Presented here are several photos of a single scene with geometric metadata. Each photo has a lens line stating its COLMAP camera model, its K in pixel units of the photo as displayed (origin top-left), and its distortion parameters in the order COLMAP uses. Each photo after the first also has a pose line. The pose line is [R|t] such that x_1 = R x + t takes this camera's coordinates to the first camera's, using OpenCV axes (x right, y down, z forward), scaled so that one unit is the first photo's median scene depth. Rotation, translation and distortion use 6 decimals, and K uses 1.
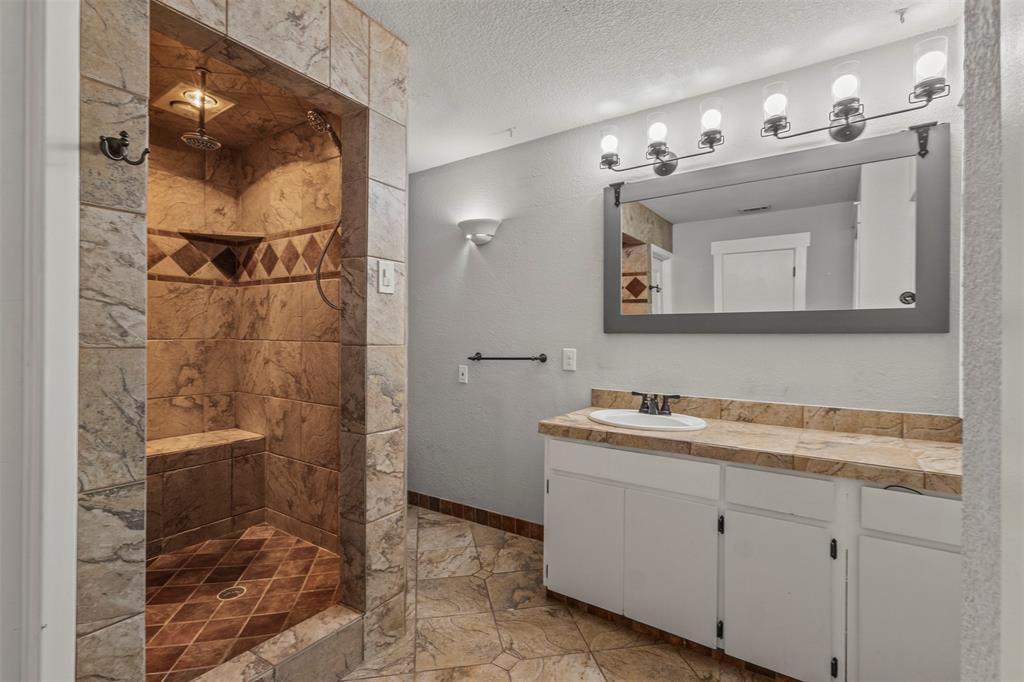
lens RADIAL K [[471.4, 0, 512.0], [0, 471.4, 341.0], [0, 0, 1]] dist [0.001481, 0.000284]
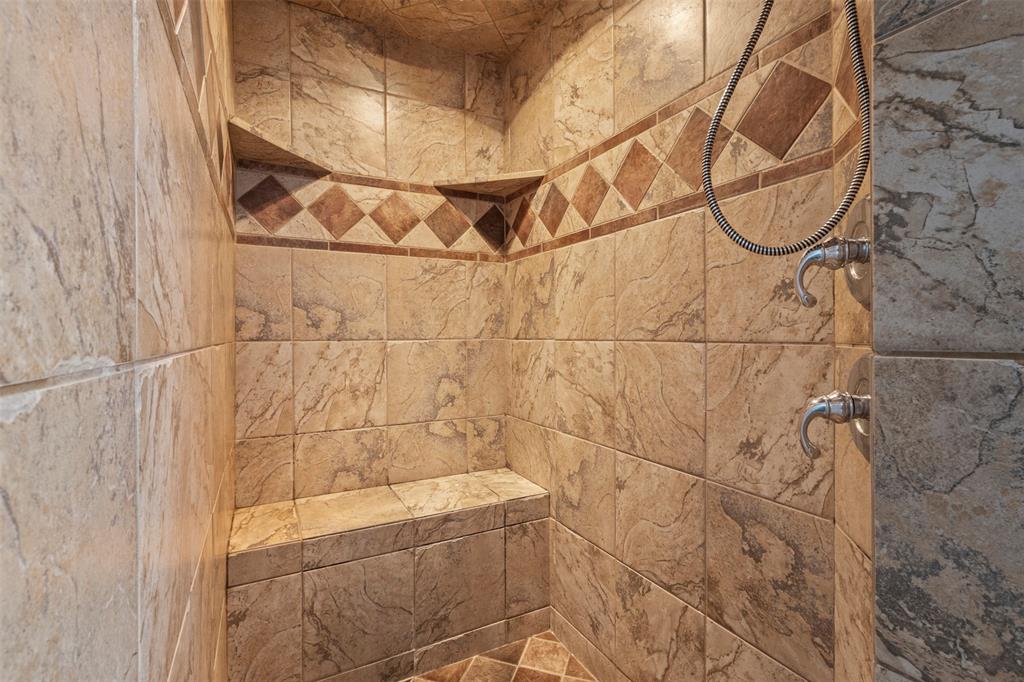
lens RADIAL K [[471.4, 0, 512.0], [0, 471.4, 341.0], [0, 0, 1]] dist [0.001481, 0.000284]
pose [[0.884575, -0.008512, -0.466321, -0.279489], [0.009978, 0.999950, 0.000675, -0.000664], [0.466292, -0.005250, 0.884615, 0.432511]]
